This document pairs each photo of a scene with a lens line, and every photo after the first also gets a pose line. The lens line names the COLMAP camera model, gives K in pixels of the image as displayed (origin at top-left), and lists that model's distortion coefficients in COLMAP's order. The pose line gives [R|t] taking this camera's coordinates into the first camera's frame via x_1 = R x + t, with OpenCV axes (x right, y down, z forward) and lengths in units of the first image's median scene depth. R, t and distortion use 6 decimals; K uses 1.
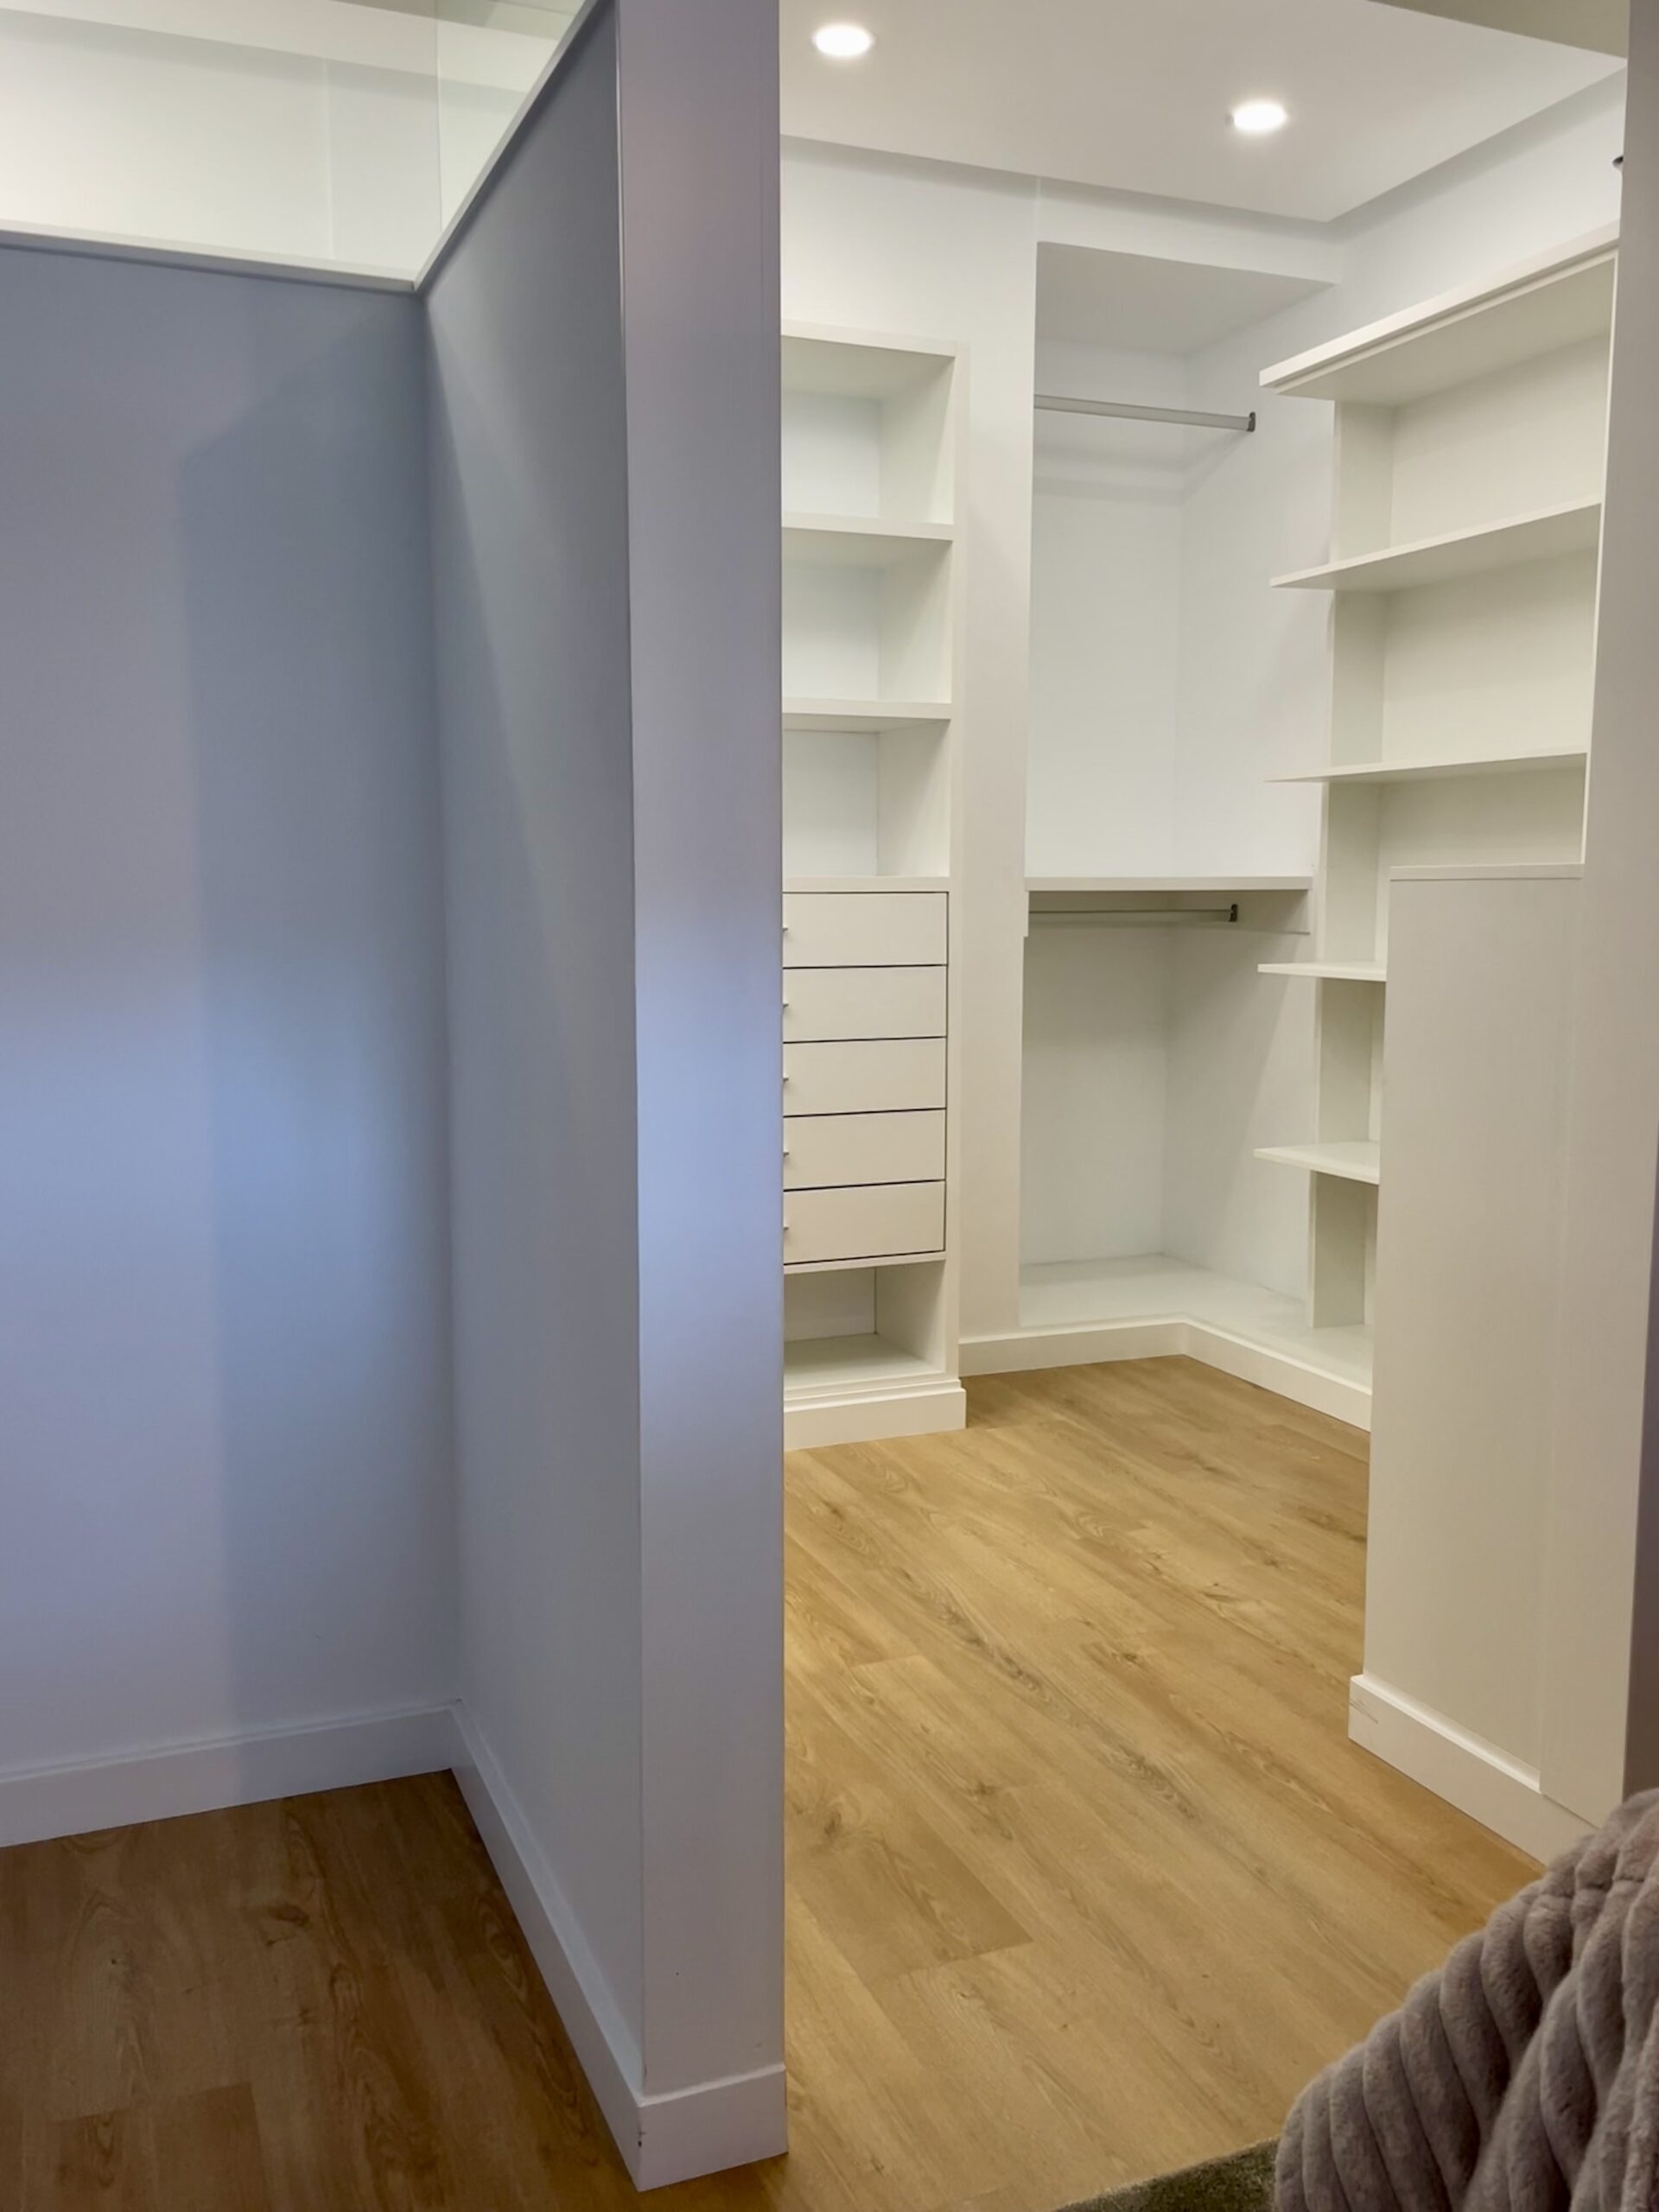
lens RADIAL K [[1675.9, 0, 829.8], [0, 1675.9, 1109.7], [0, 0, 1]] dist [0.067605, -0.079270]
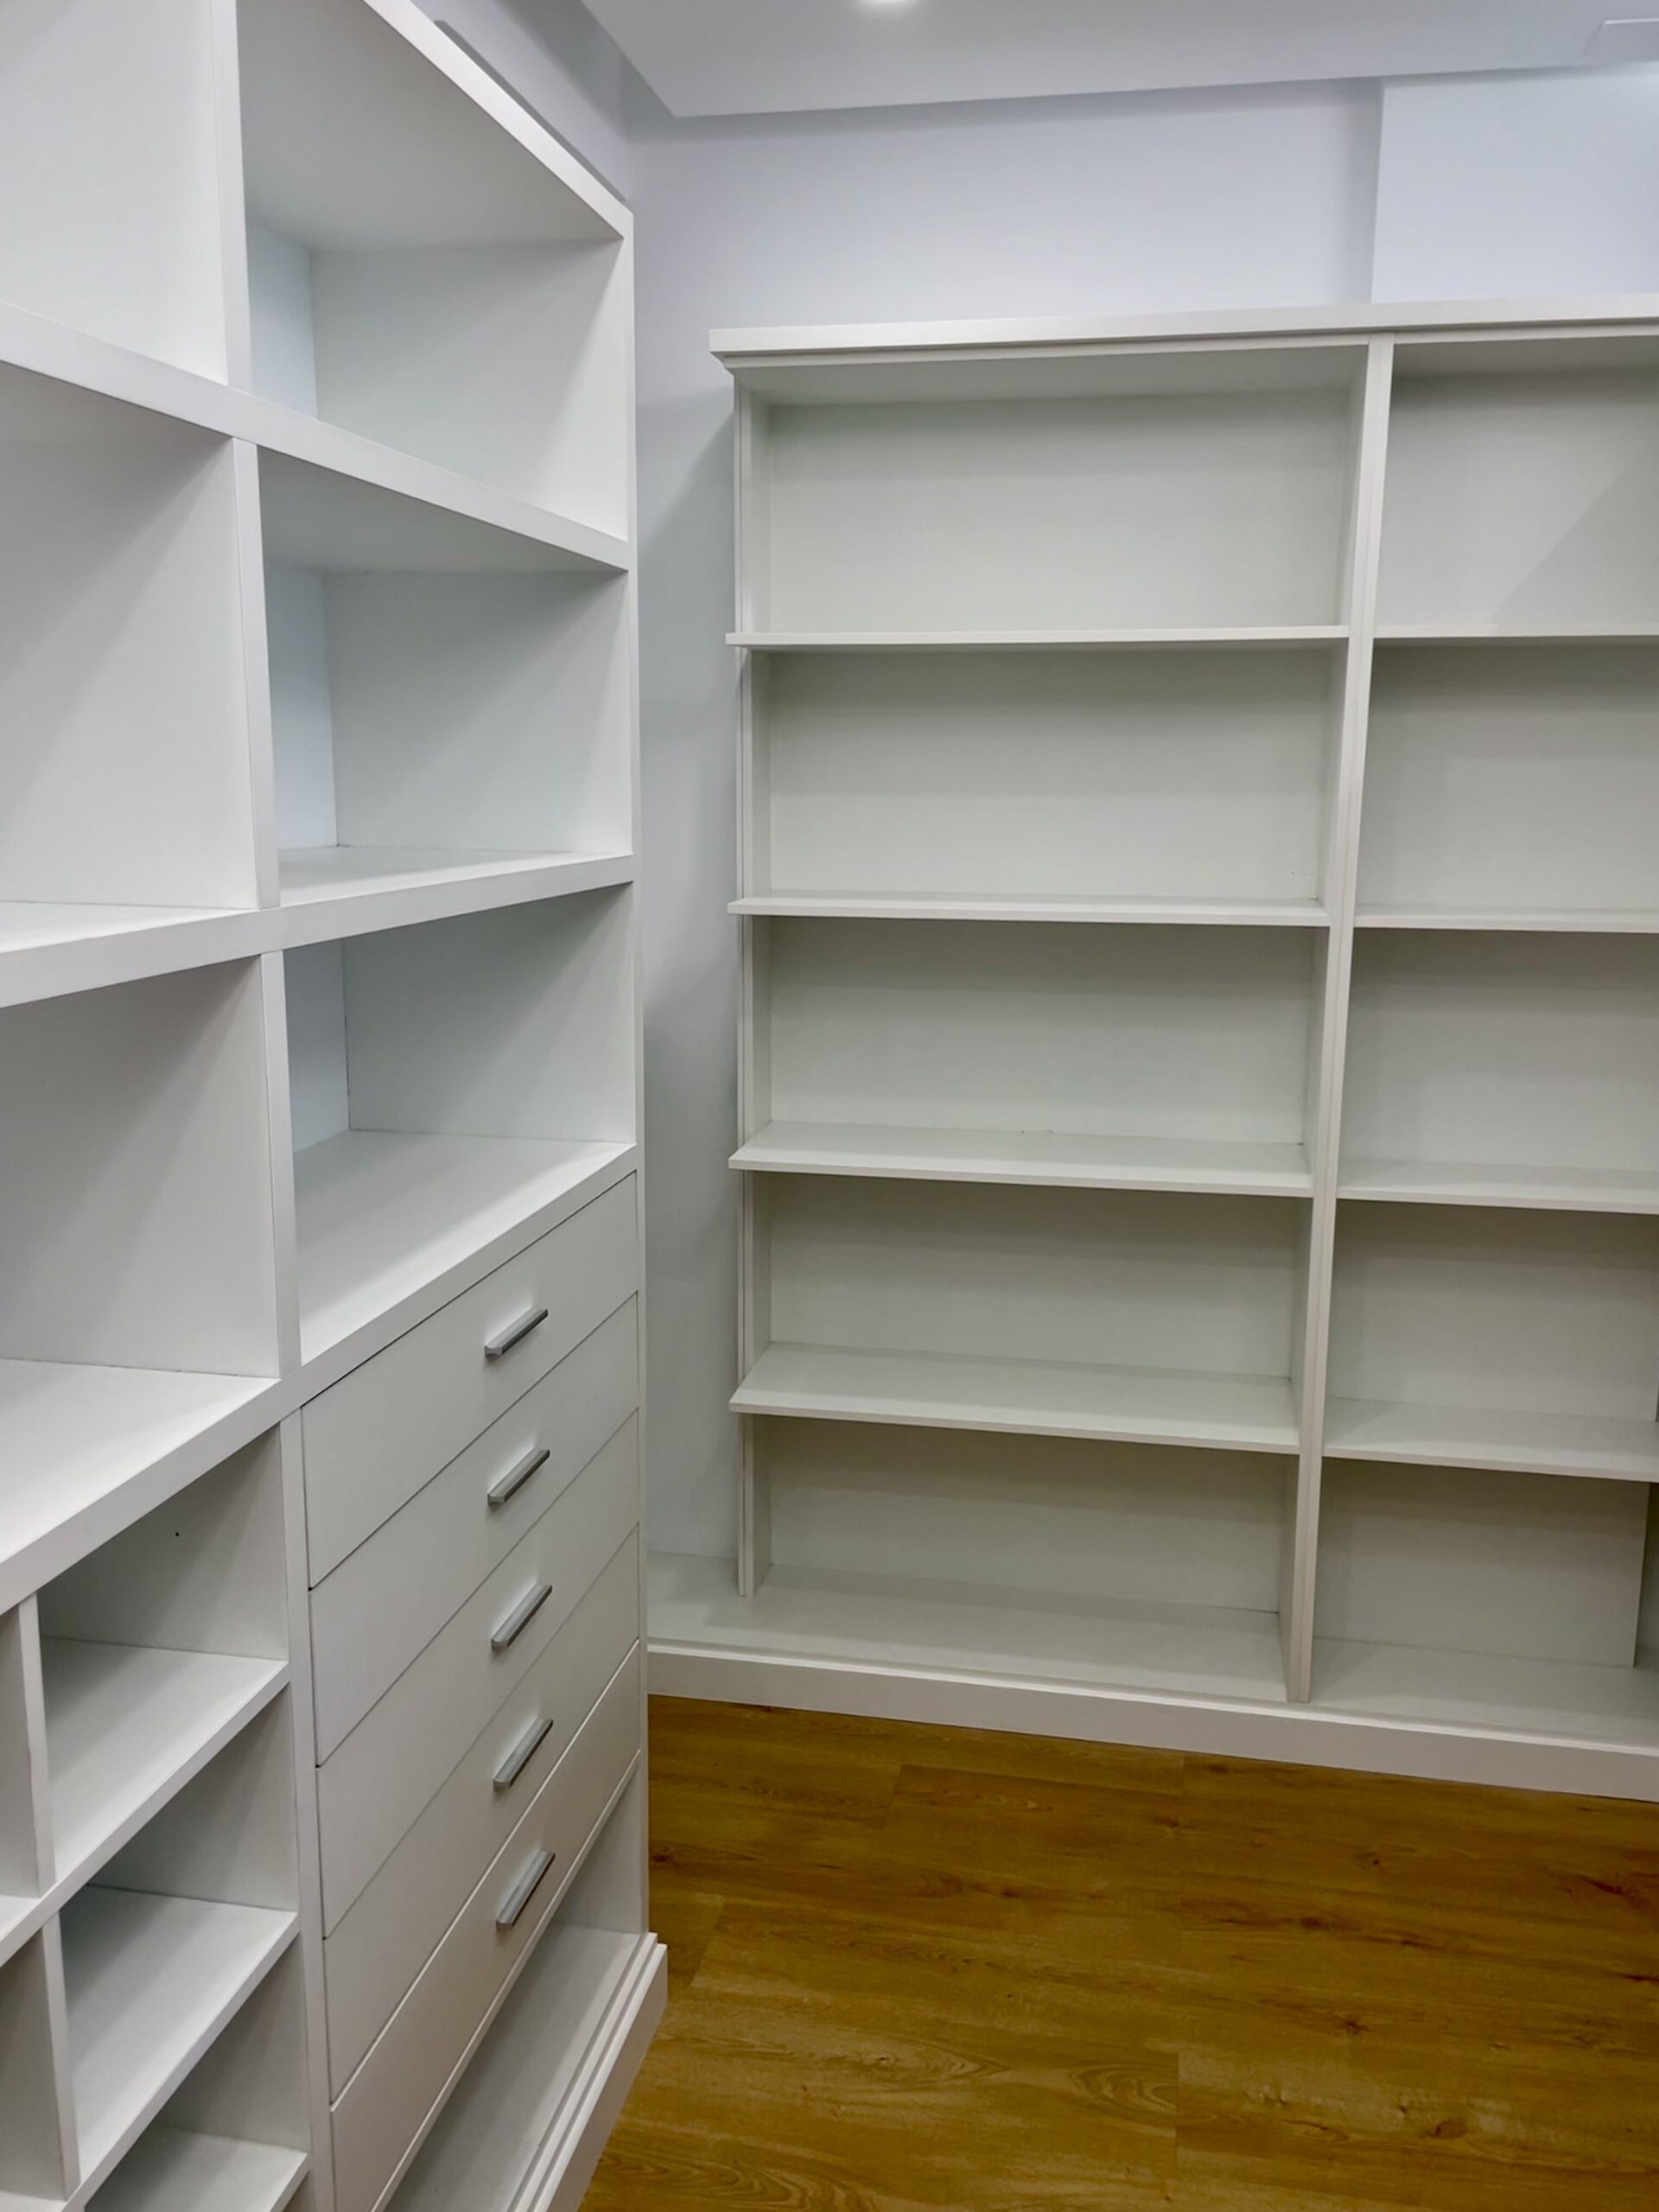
lens RADIAL K [[1846.3, 0, 832.6], [0, 1846.3, 1093.6], [0, 0, 1]] dist [0.033026, -0.026766]
pose [[0.577358, -0.143874, 0.803715, -0.447488], [0.105809, 0.989236, 0.101075, -0.236821], [-0.809606, 0.026684, 0.586367, 0.622220]]
